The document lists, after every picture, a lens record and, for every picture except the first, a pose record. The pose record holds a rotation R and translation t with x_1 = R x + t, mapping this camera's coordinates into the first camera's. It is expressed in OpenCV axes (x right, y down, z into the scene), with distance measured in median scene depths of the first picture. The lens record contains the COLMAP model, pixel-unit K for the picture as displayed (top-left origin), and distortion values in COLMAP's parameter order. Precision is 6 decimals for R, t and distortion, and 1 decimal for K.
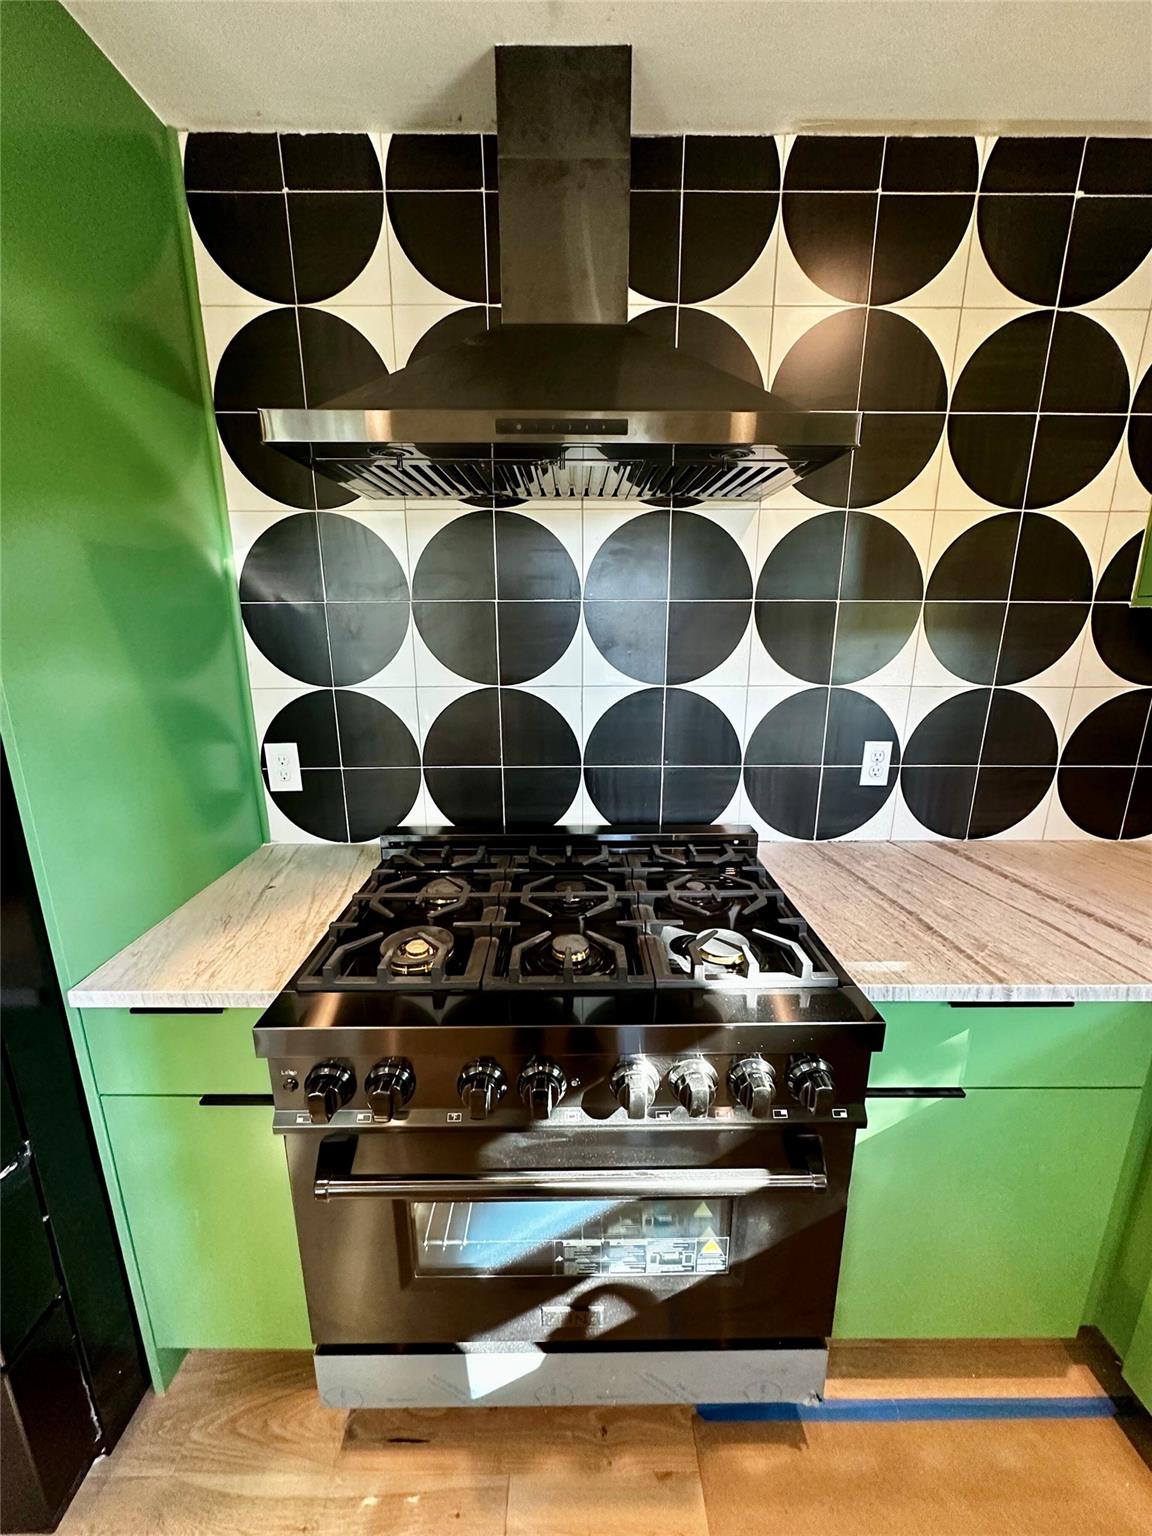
lens RADIAL K [[610.7, 0, 577.5], [0, 610.7, 764.9], [0, 0, 1]] dist [0.001181, -0.000889]
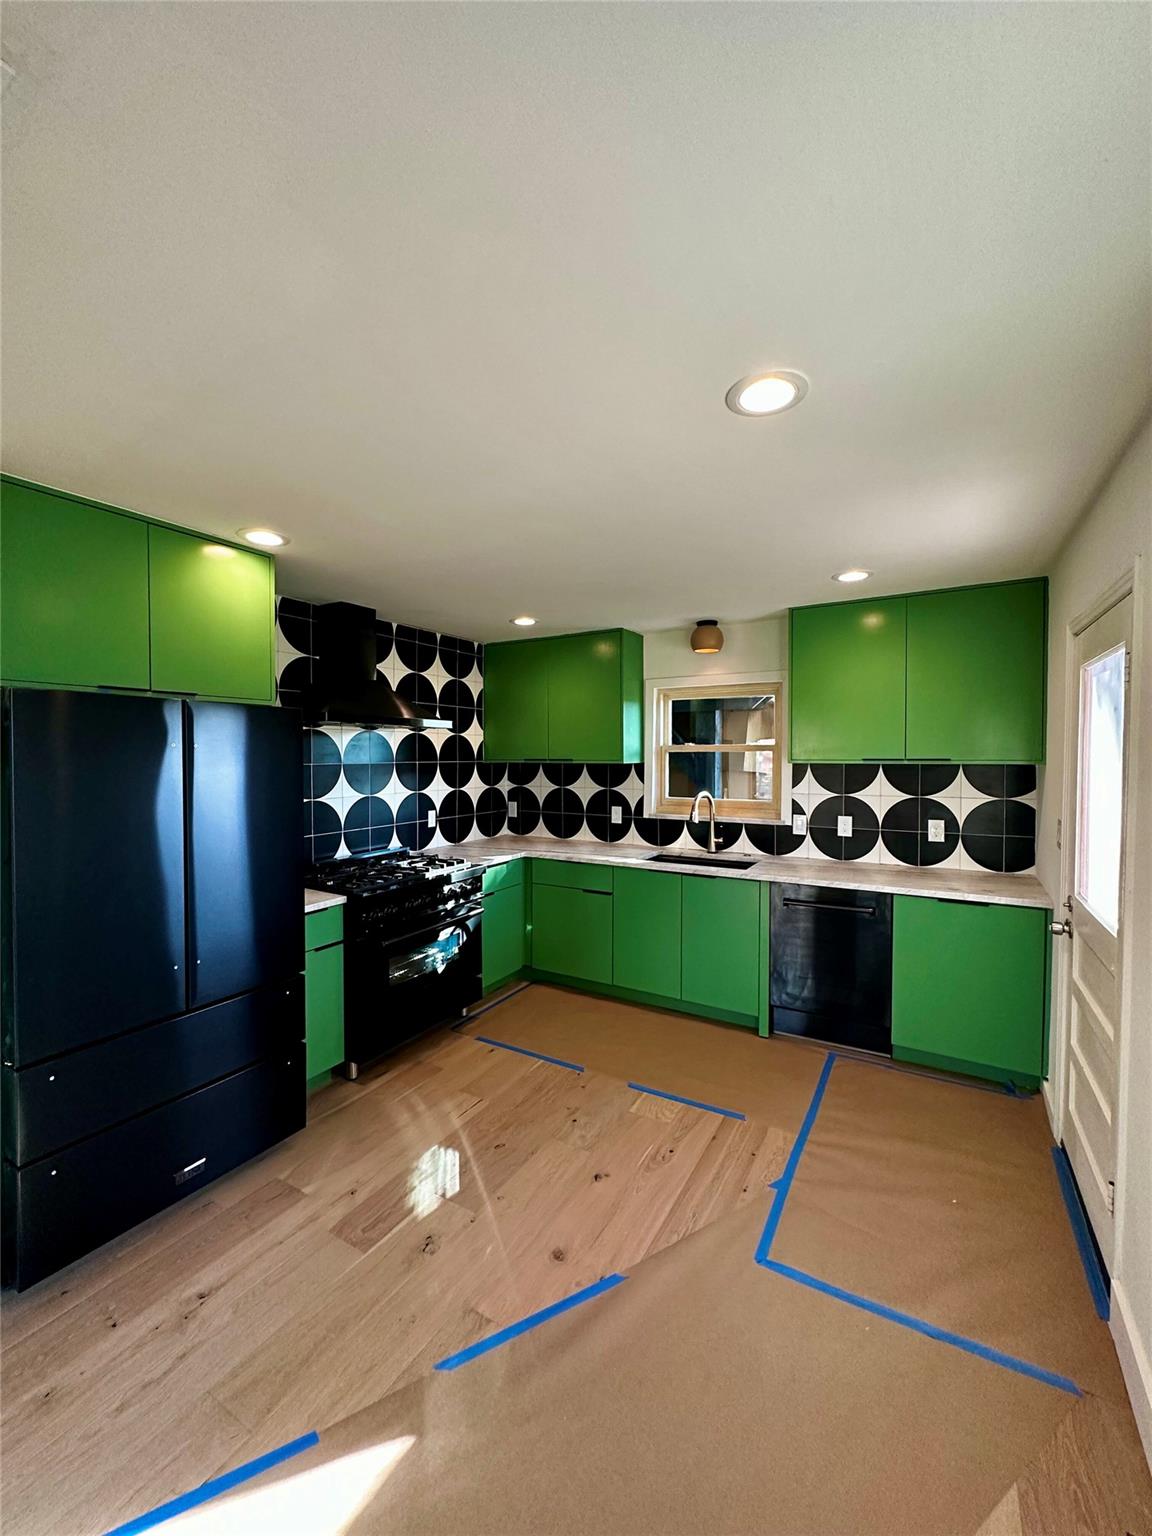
lens RADIAL K [[610.7, 0, 574.8], [0, 610.7, 768.9], [0, 0, 1]] dist [0.001181, -0.000889]
pose [[0.517772, -0.022165, 0.855232, -1.558920], [0.204203, 0.973972, -0.098386, 0.184993], [-0.830791, 0.225583, 0.508821, -1.012003]]
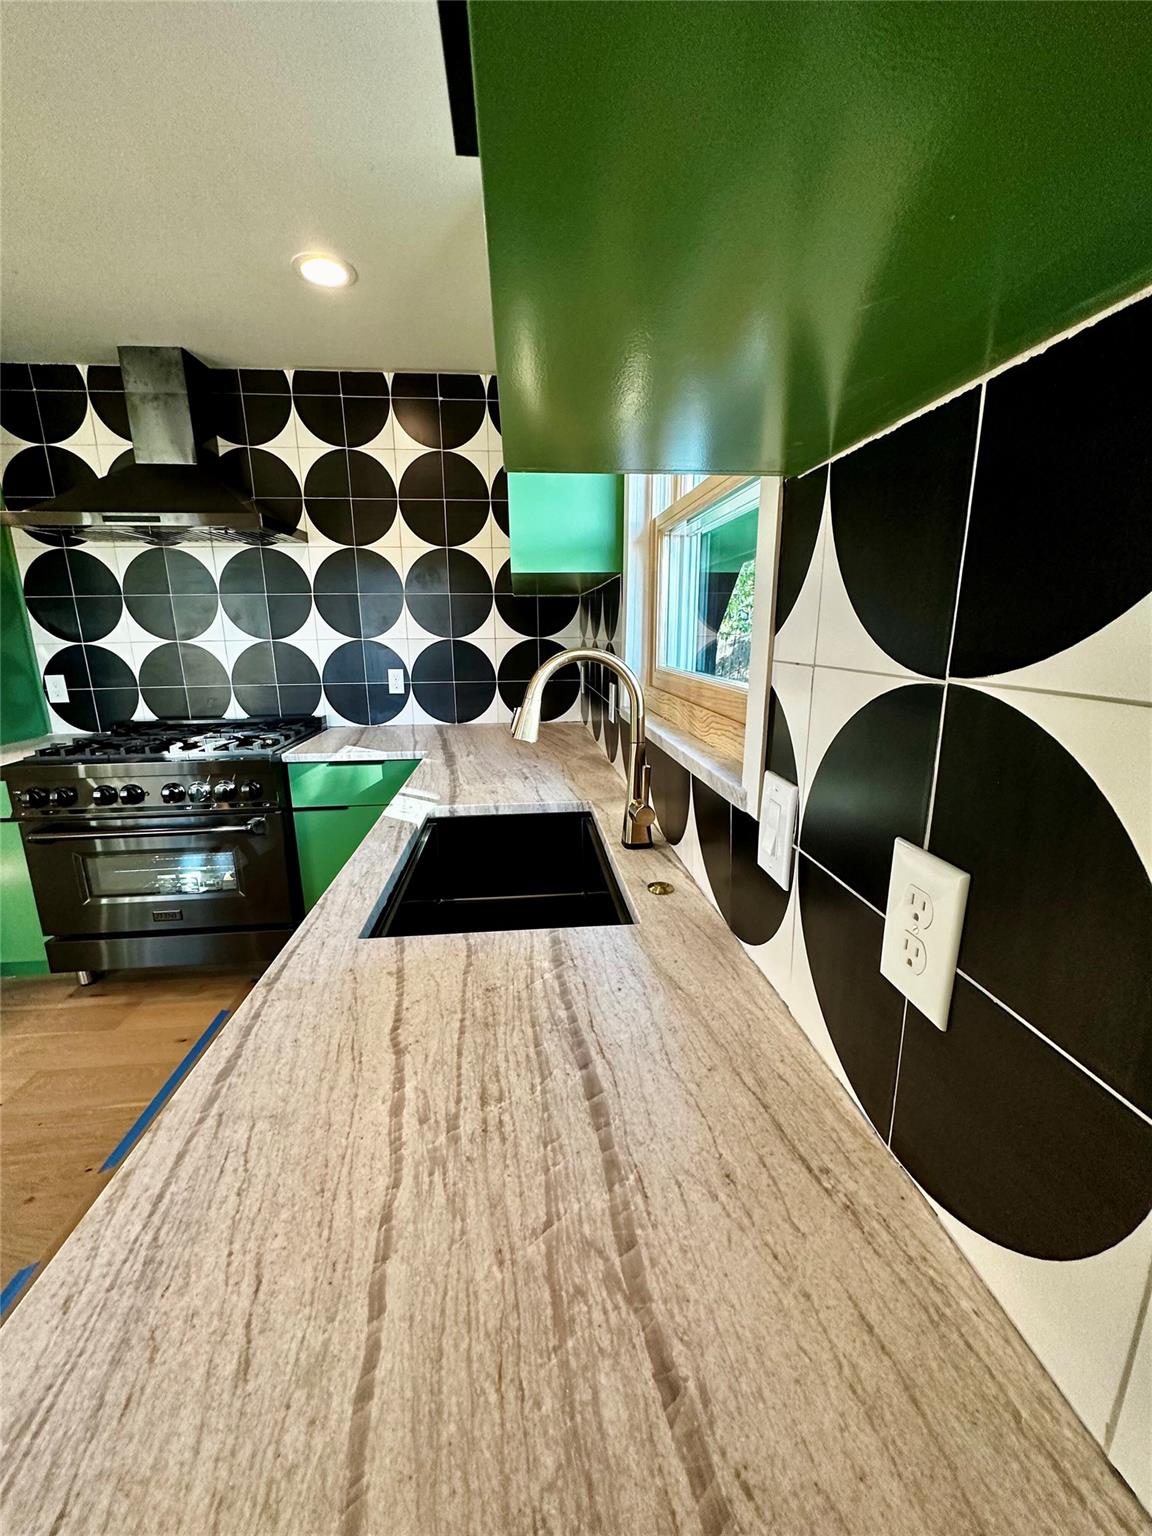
lens RADIAL K [[610.7, 0, 576.4], [0, 610.7, 767.9], [0, 0, 1]] dist [0.001181, -0.000889]
pose [[0.996128, -0.029335, 0.082875, 0.885481], [0.030394, 0.999471, -0.011547, 0.304319], [-0.082492, 0.014022, 0.996493, -0.912650]]
